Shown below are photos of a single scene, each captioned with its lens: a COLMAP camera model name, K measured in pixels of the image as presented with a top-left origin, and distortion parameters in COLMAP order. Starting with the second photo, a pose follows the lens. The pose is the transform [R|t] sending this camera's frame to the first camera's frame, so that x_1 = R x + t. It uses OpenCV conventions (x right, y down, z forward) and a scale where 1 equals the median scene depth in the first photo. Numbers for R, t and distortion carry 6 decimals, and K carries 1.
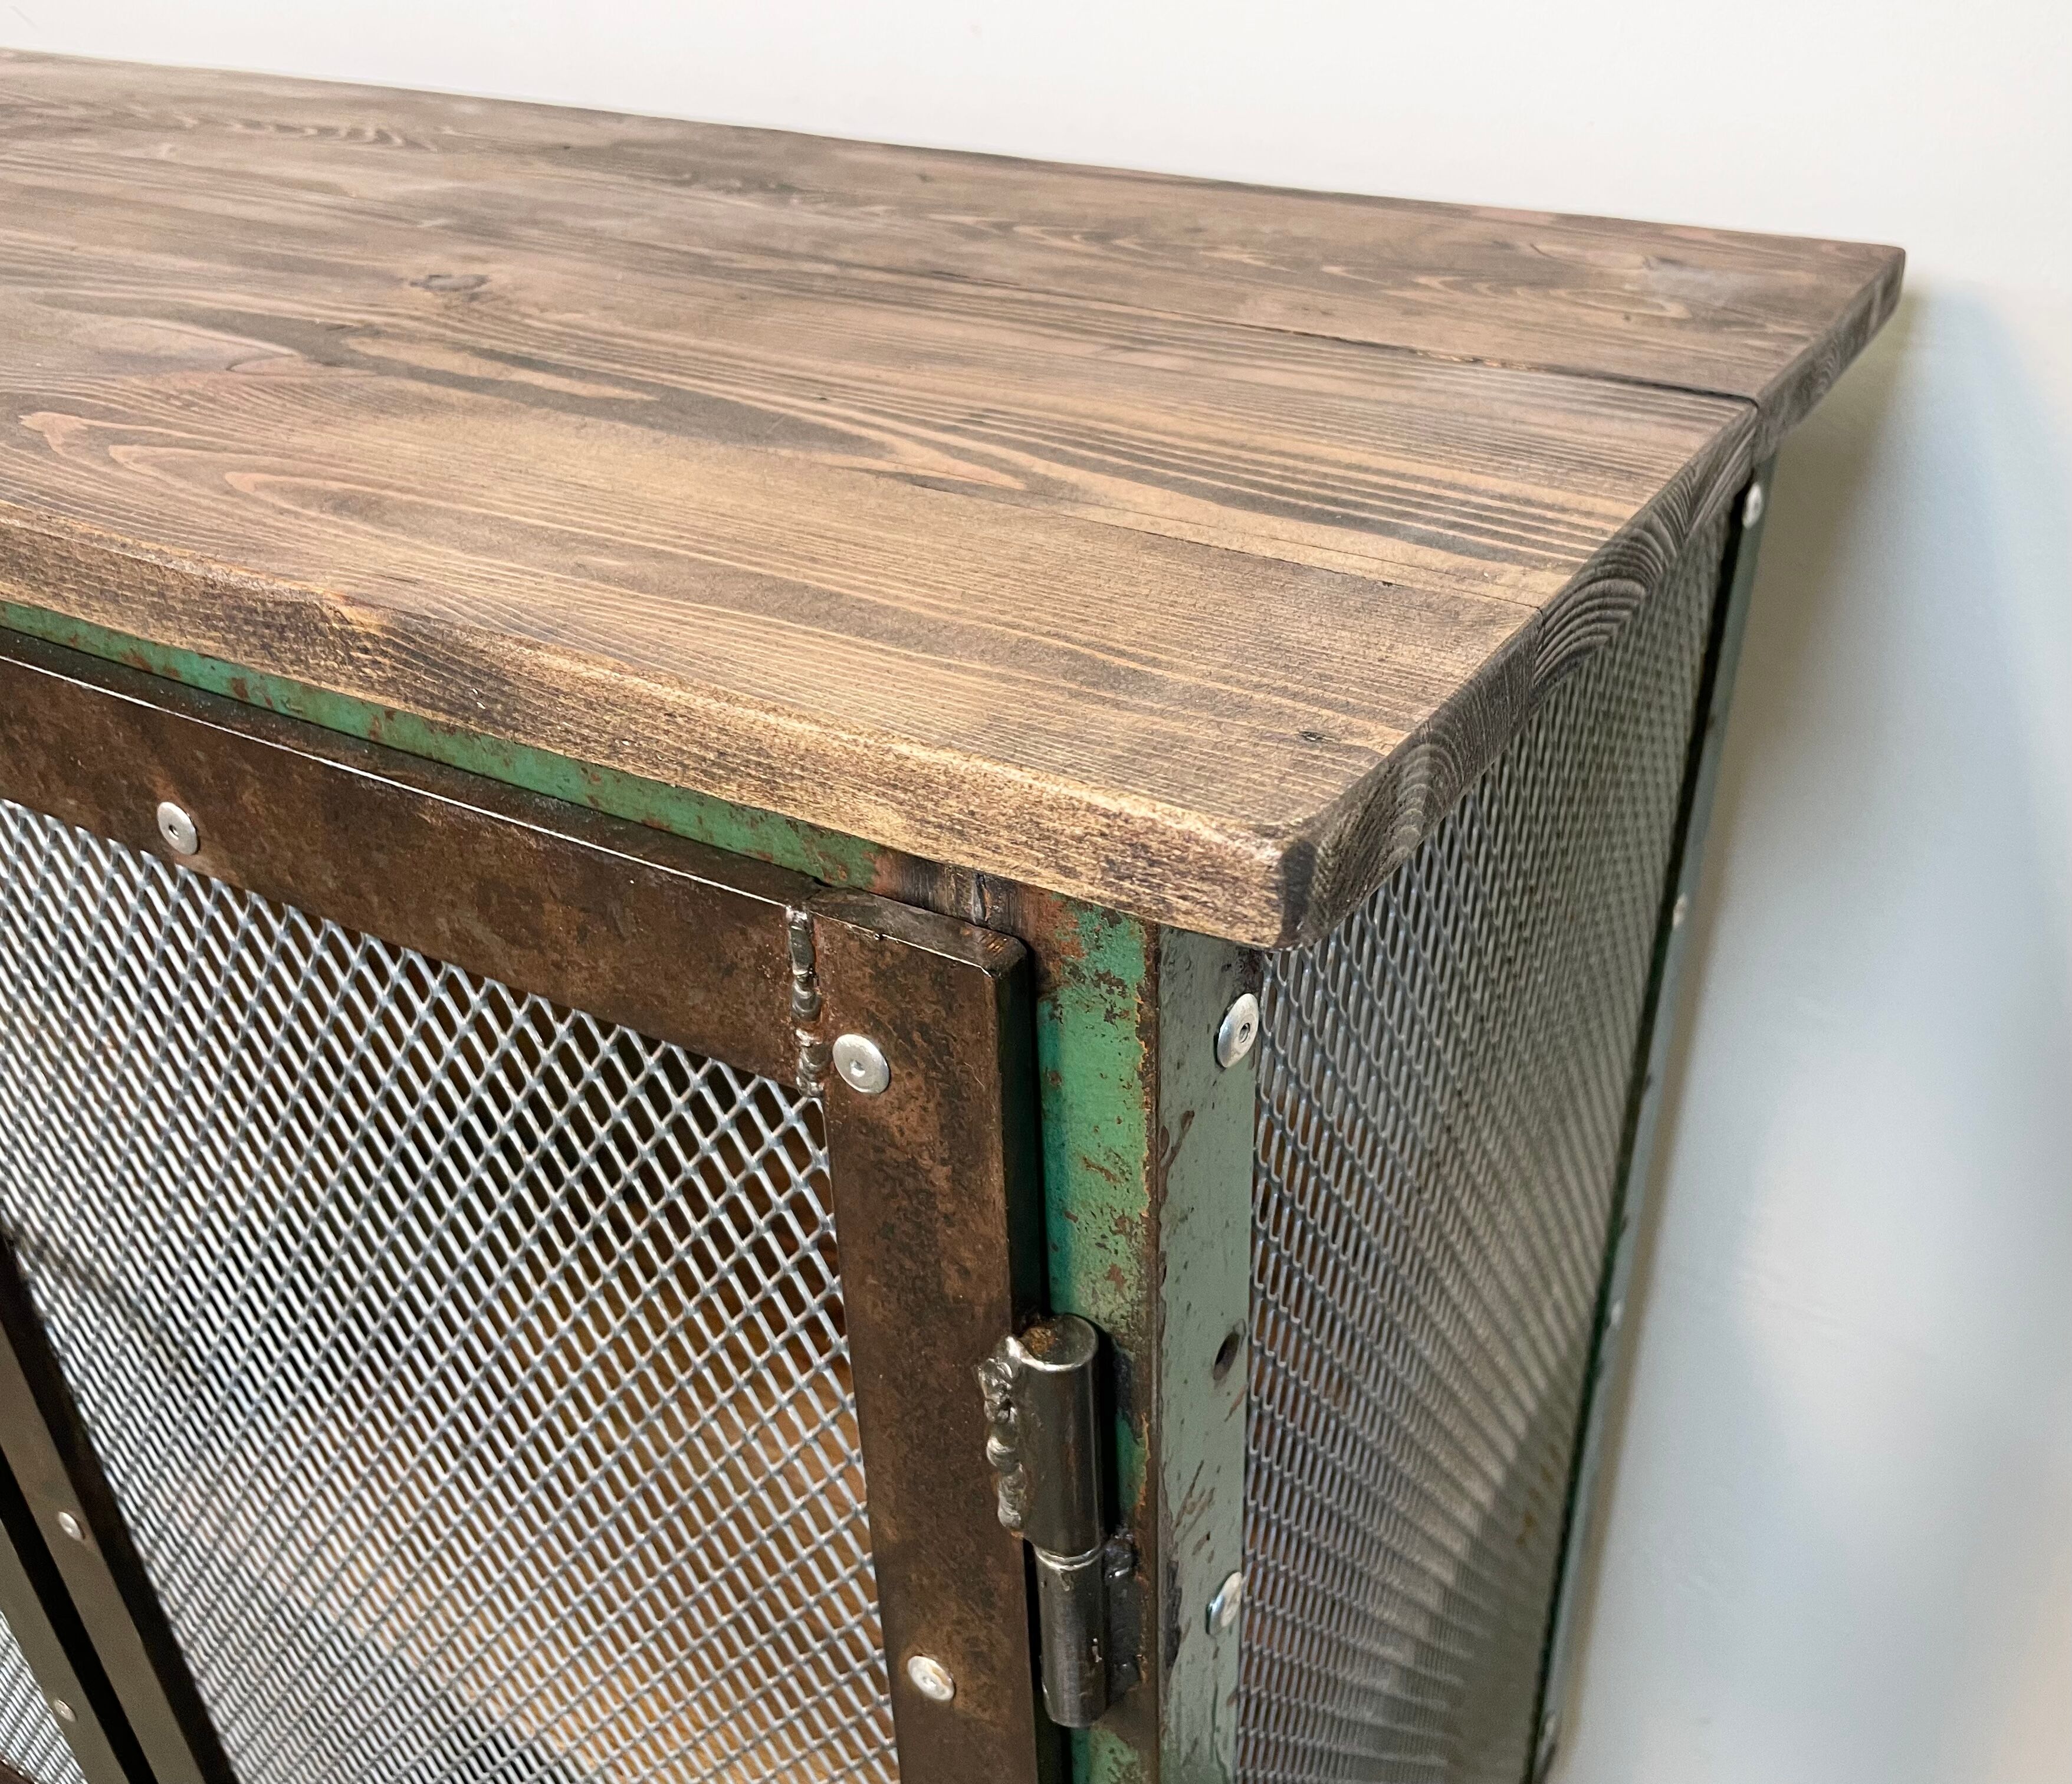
lens RADIAL K [[1841.7, 0, 1189.5], [0, 1841.7, 856.2], [0, 0, 1]] dist [0.039791, -0.005210]
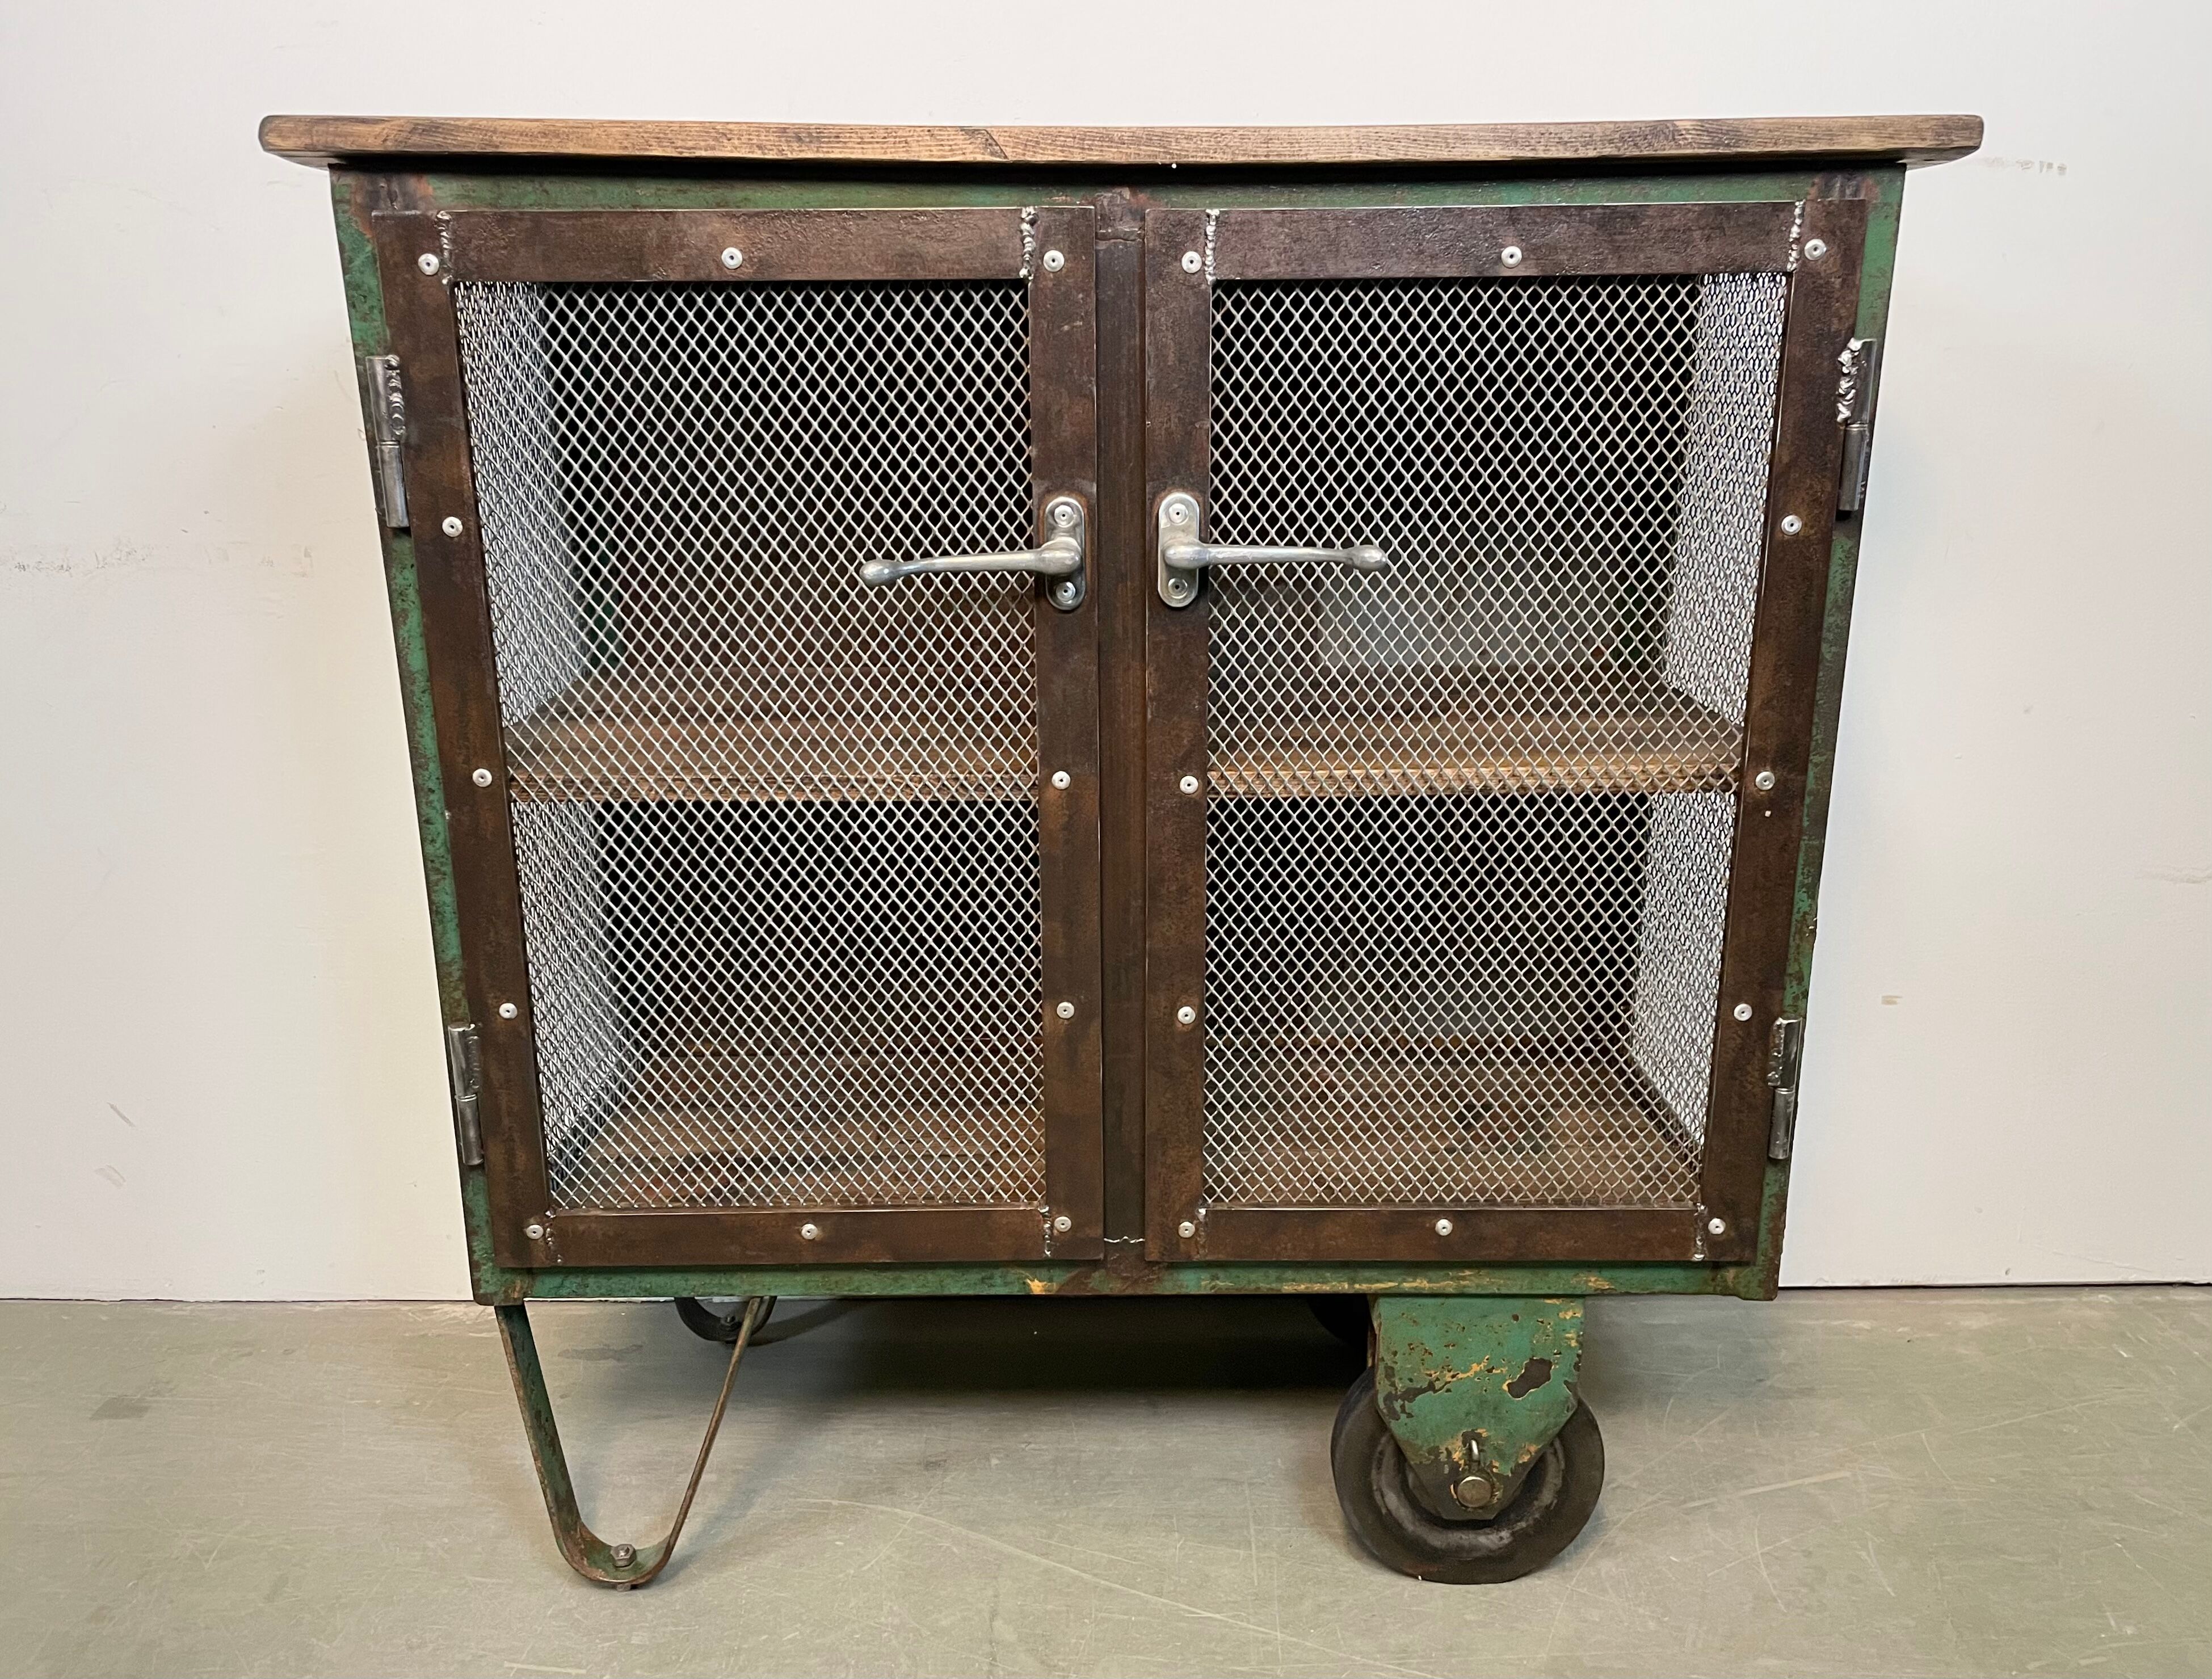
lens RADIAL K [[1752.2, 0, 1091.4], [0, 1752.2, 848.3], [0, 0, 1]] dist [0.079918, -0.105238]
pose [[0.881495, -0.143139, 0.449976, -2.555201], [0.248705, 0.950795, -0.184758, 1.229171], [-0.401389, 0.274774, 0.873720, -0.879953]]
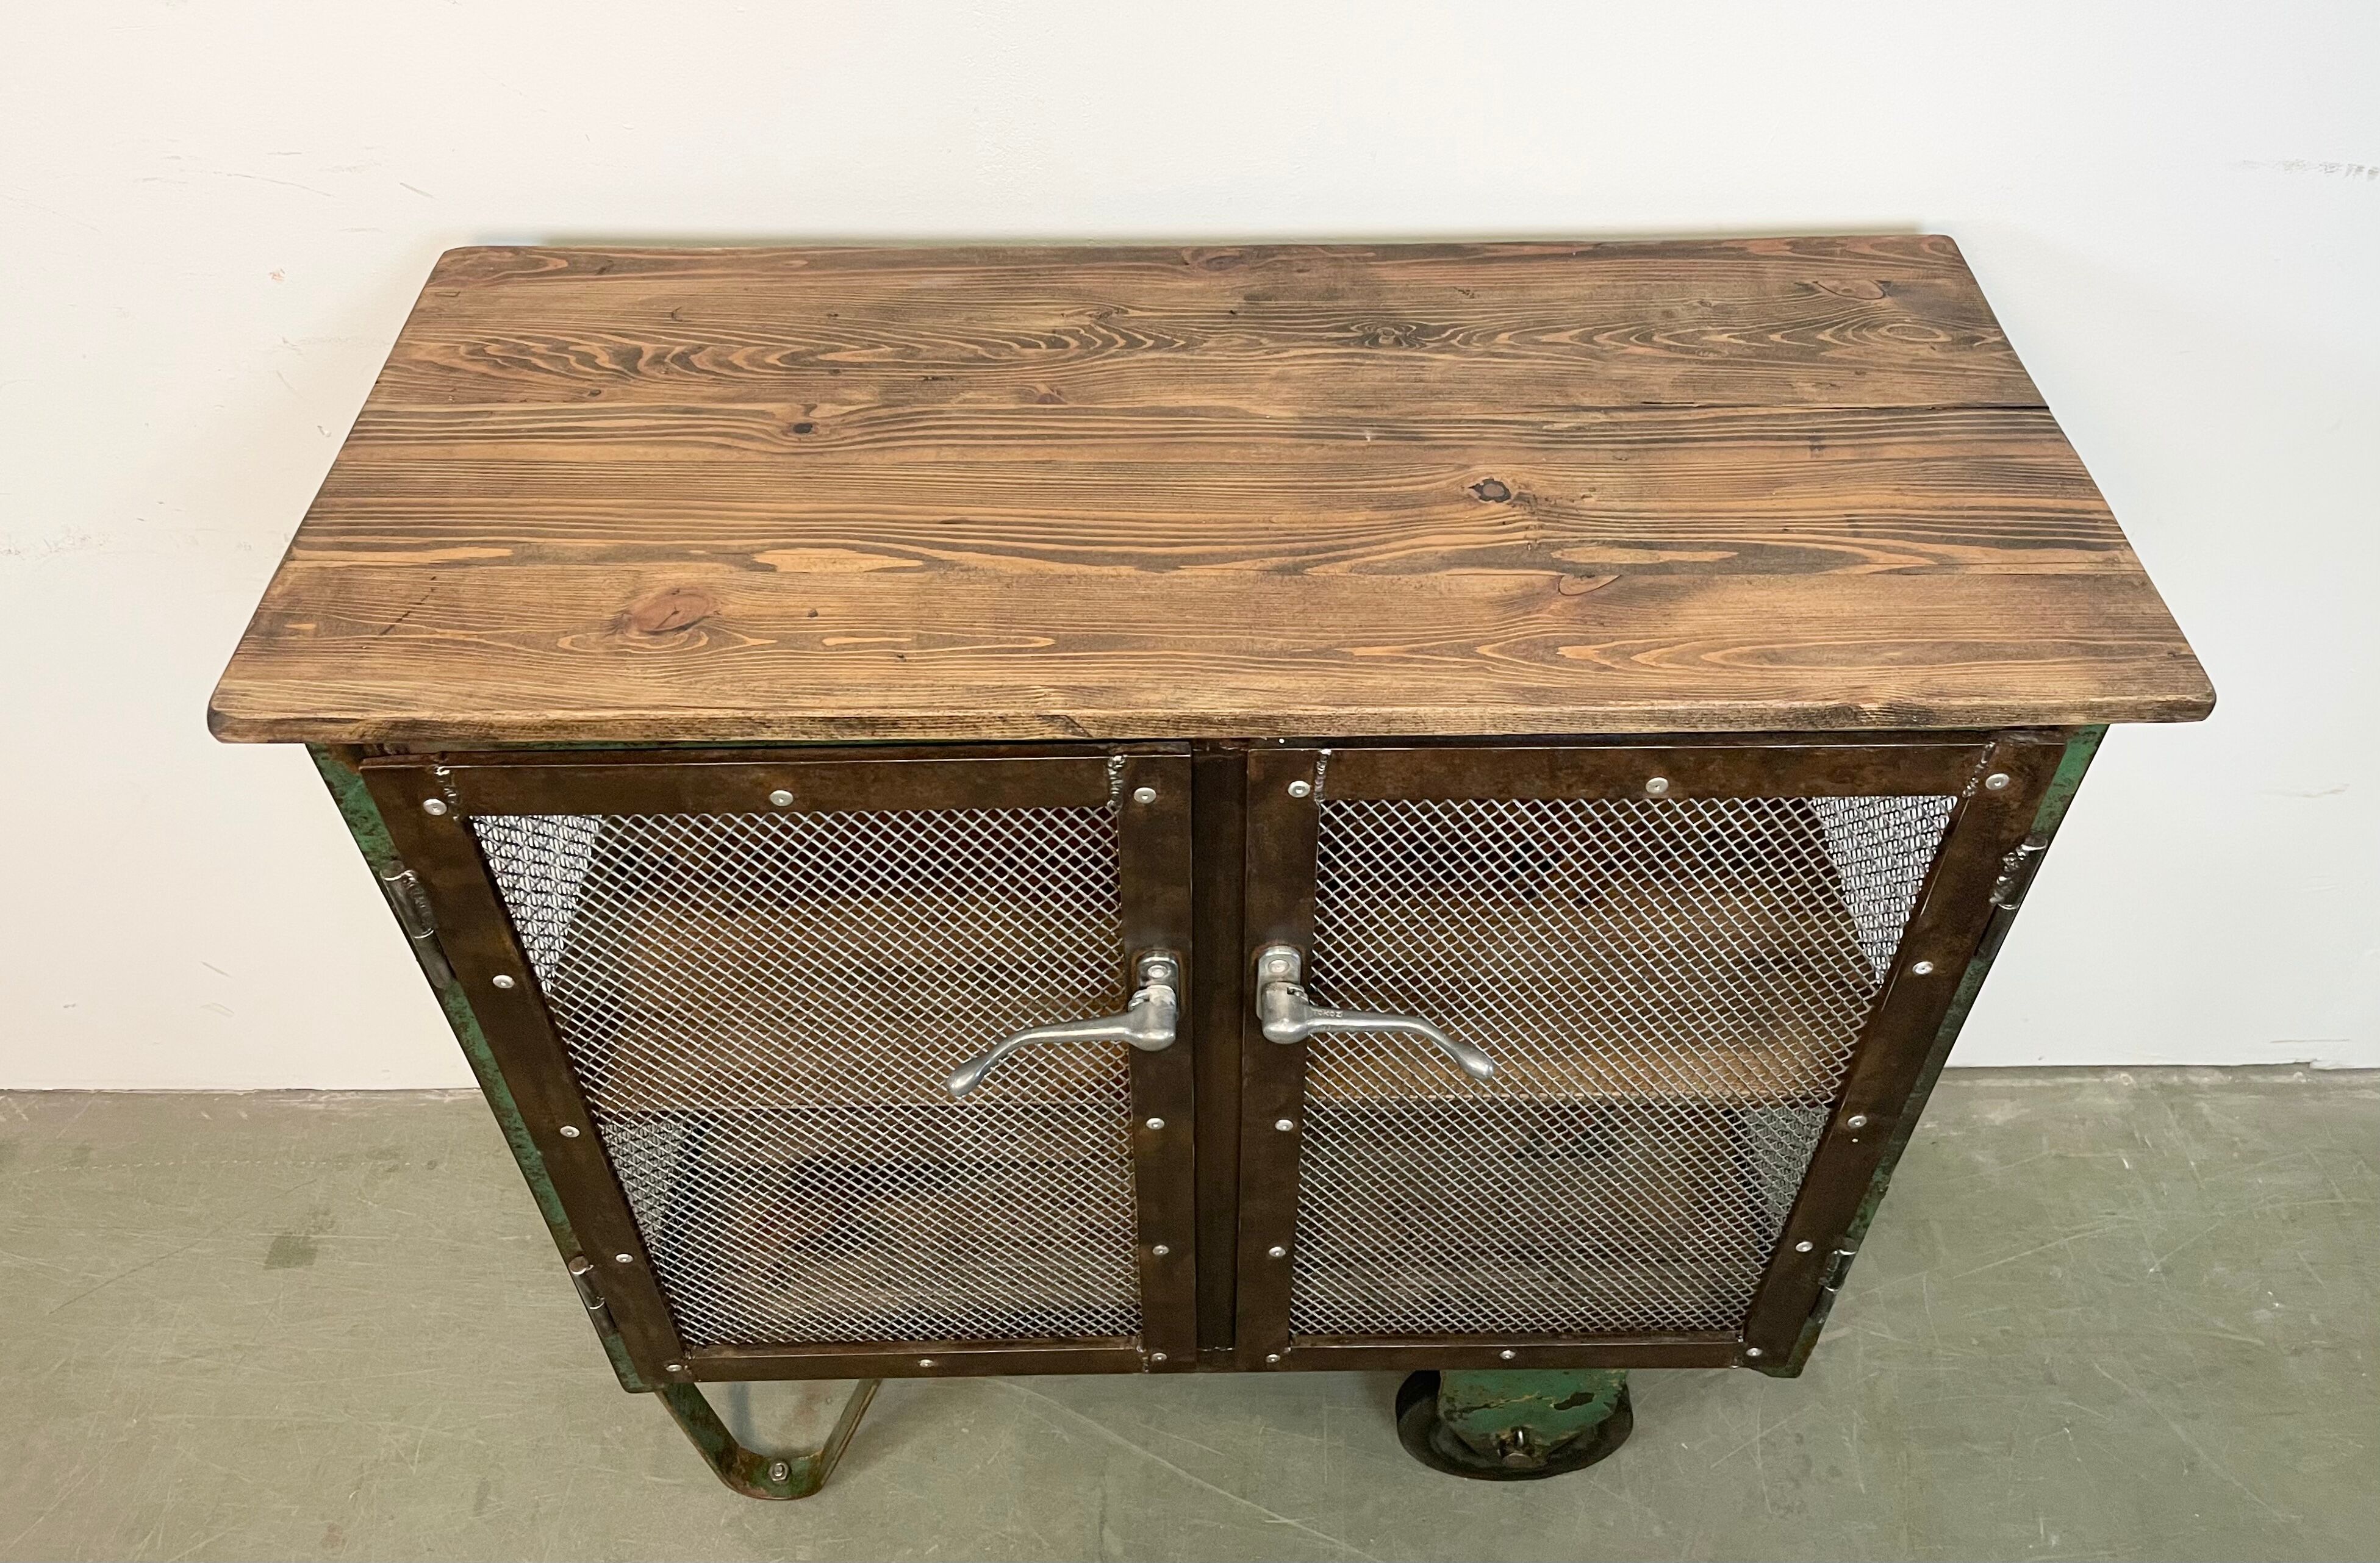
lens RADIAL K [[1872.5, 0, 1212.2], [0, 1872.5, 678.3], [0, 0, 1]] dist [0.084359, -0.115955]
pose [[0.872053, -0.343783, 0.348335, -1.996548], [0.248269, 0.924108, 0.290494, -1.088605], [-0.421766, -0.166845, 0.891222, -1.036564]]
